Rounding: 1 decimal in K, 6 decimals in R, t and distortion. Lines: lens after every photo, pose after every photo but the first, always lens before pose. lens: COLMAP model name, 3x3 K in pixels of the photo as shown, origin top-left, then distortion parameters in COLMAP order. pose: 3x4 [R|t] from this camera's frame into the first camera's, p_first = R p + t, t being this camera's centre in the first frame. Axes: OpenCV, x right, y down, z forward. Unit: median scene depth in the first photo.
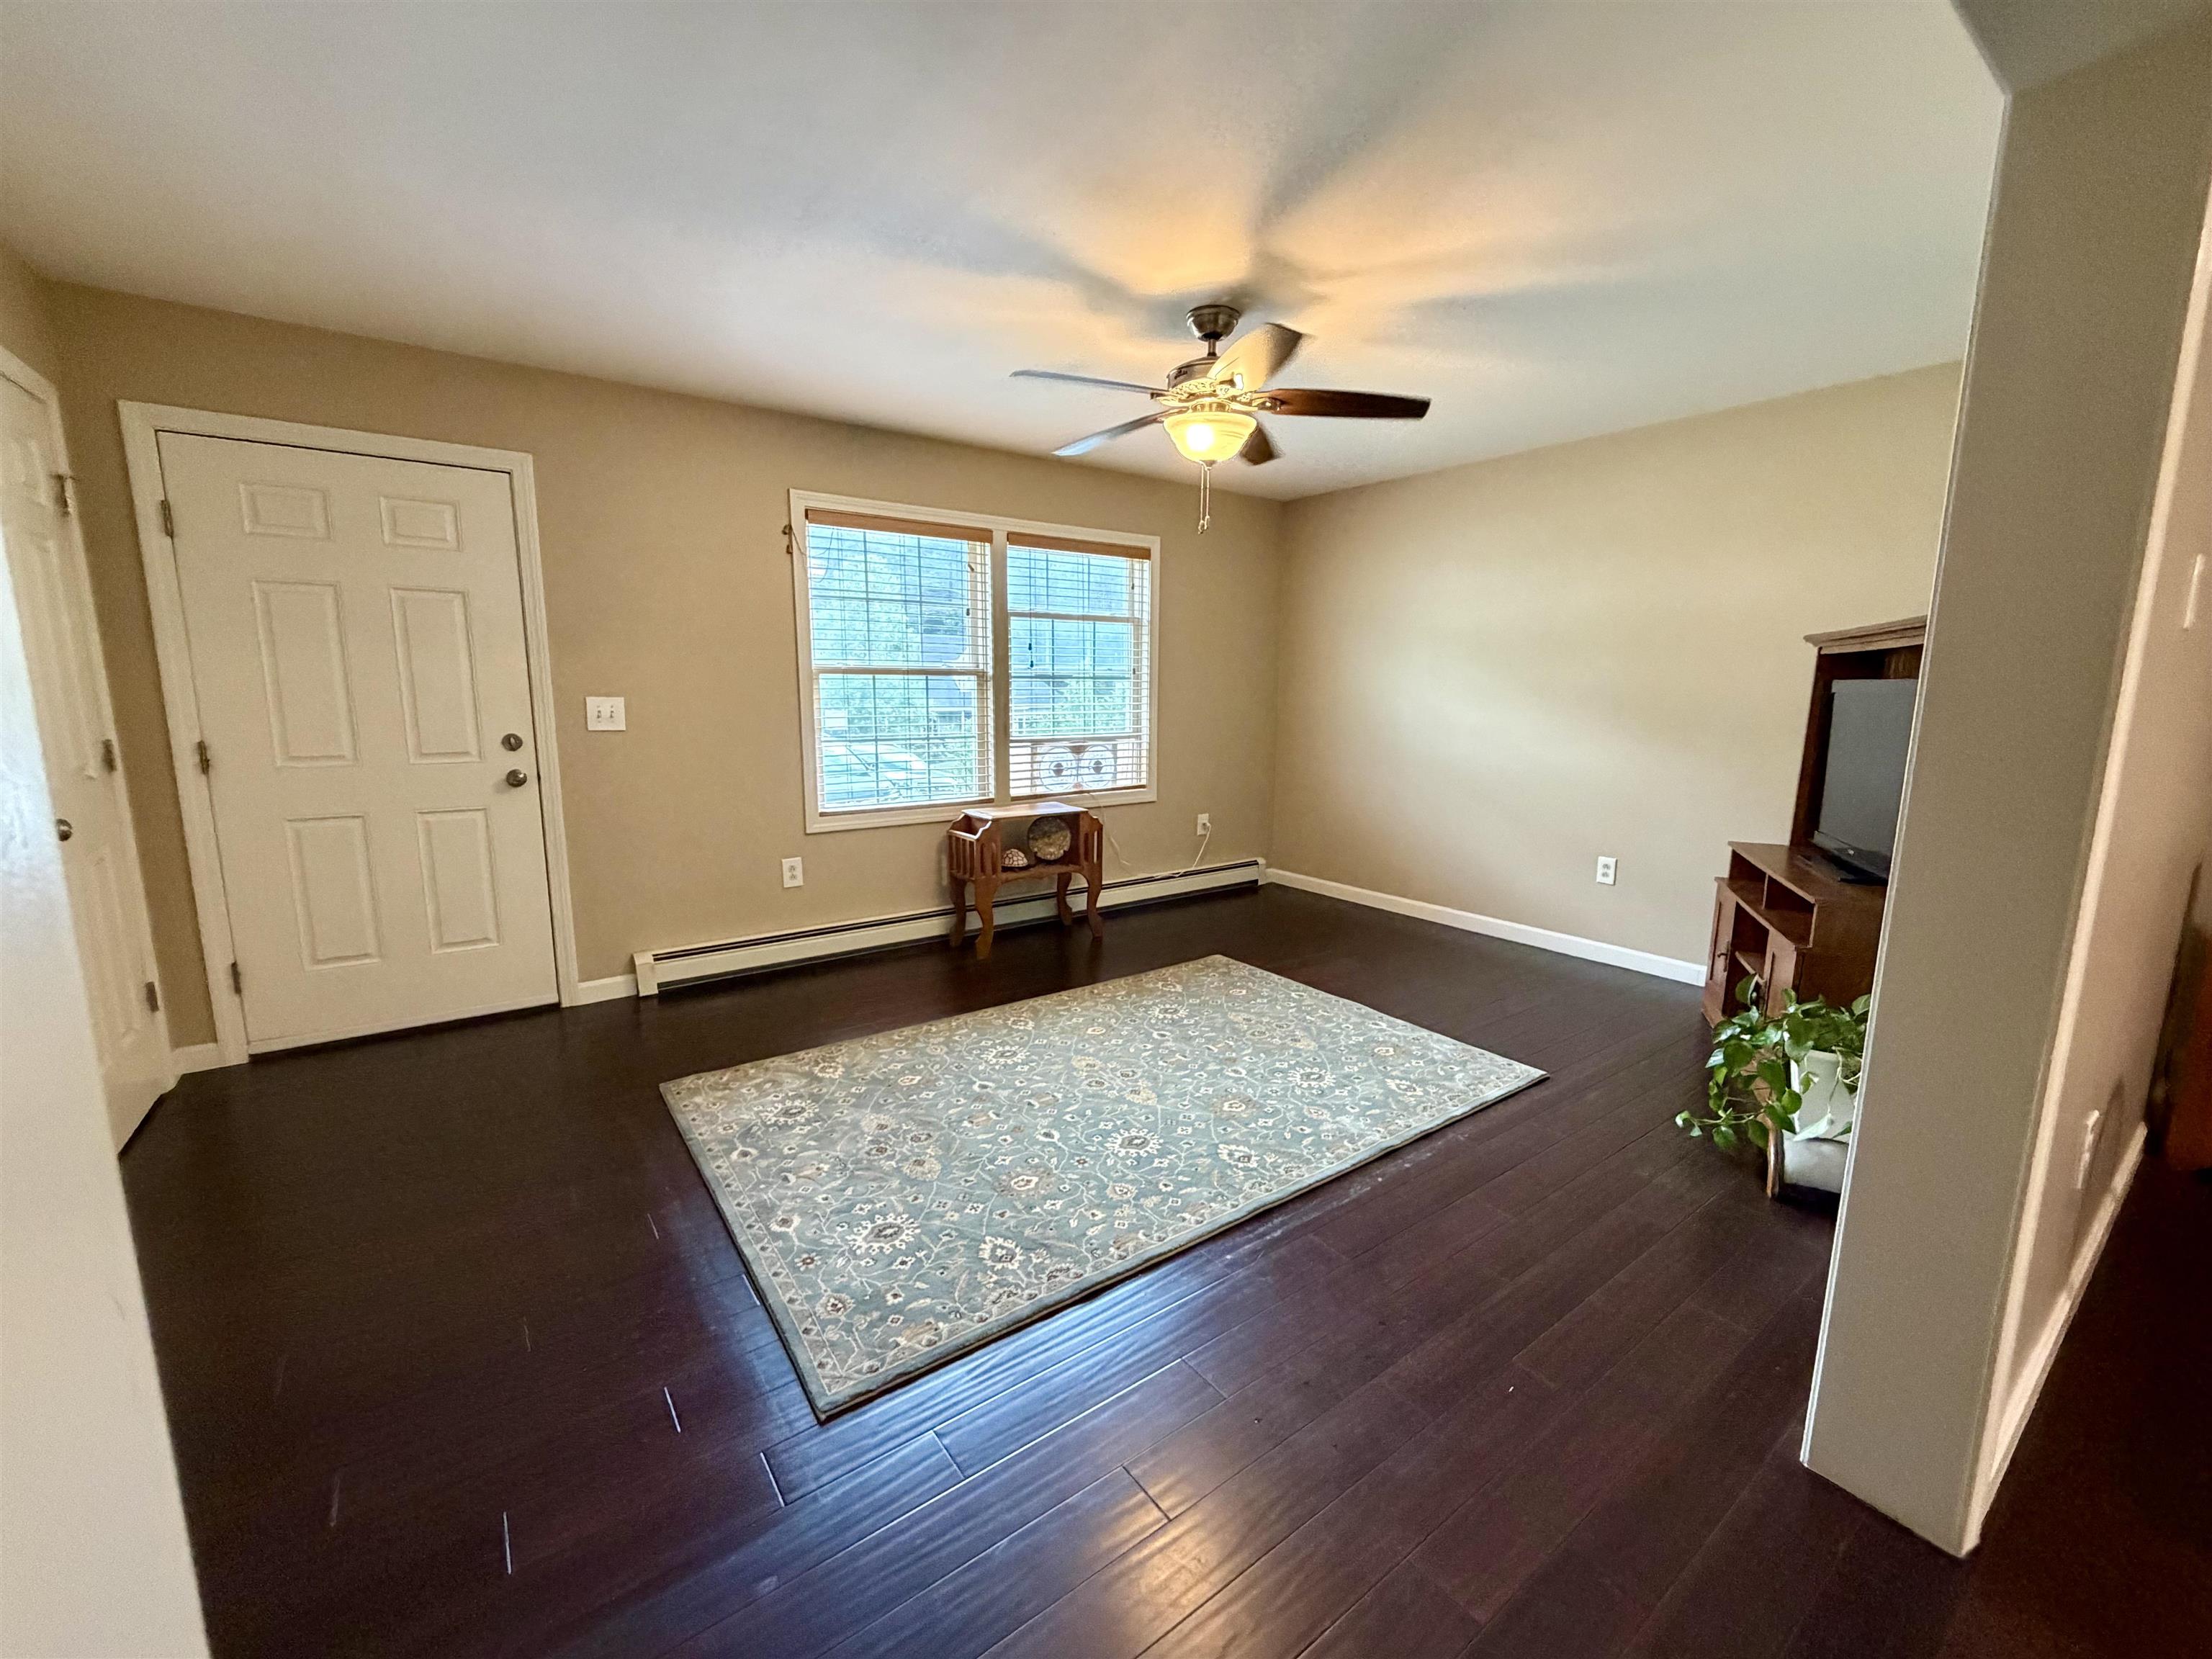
lens RADIAL K [[904.7, 0, 1118.5], [0, 904.7, 831.0], [0, 0, 1]] dist [0.000582, 0.000233]
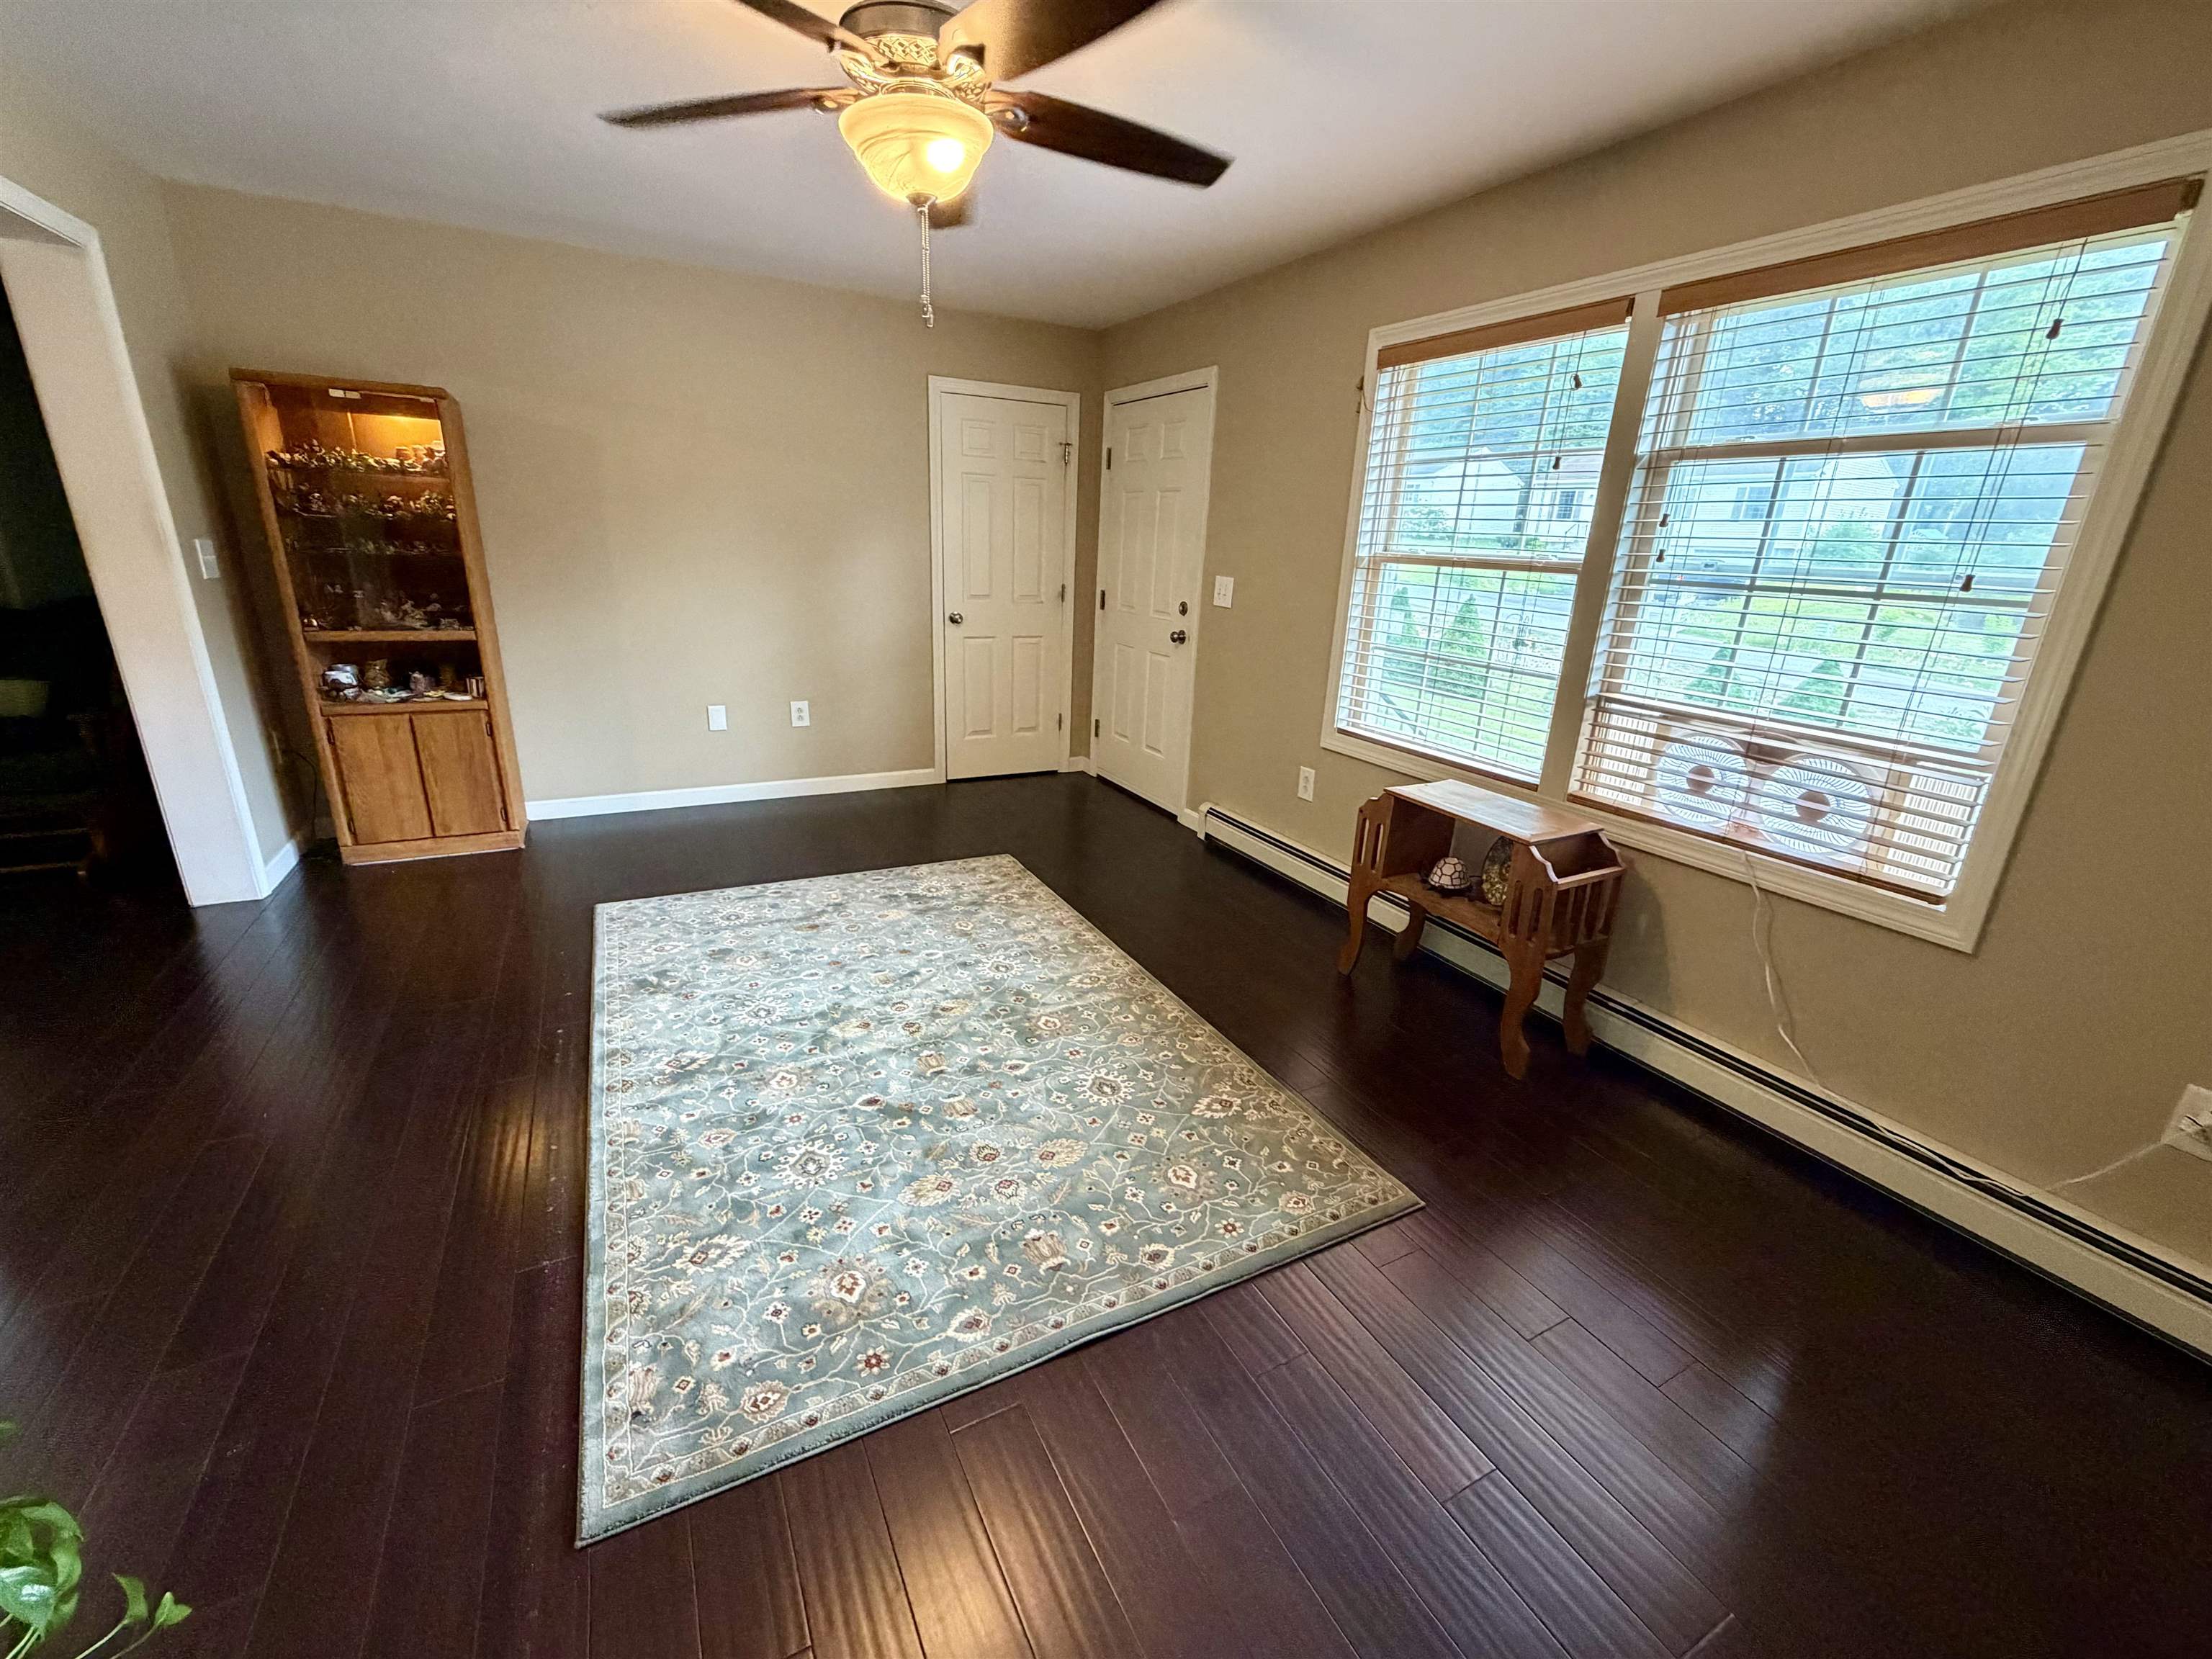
lens RADIAL K [[903.2, 0, 1106.0], [0, 903.2, 829.5], [0, 0, 1]] dist [0.000811, -0.000258]
pose [[-0.153027, 0.294195, -0.943415, 0.605656], [-0.202282, 0.925120, 0.321301, -0.181632], [0.967298, 0.240004, -0.082058, 0.985090]]
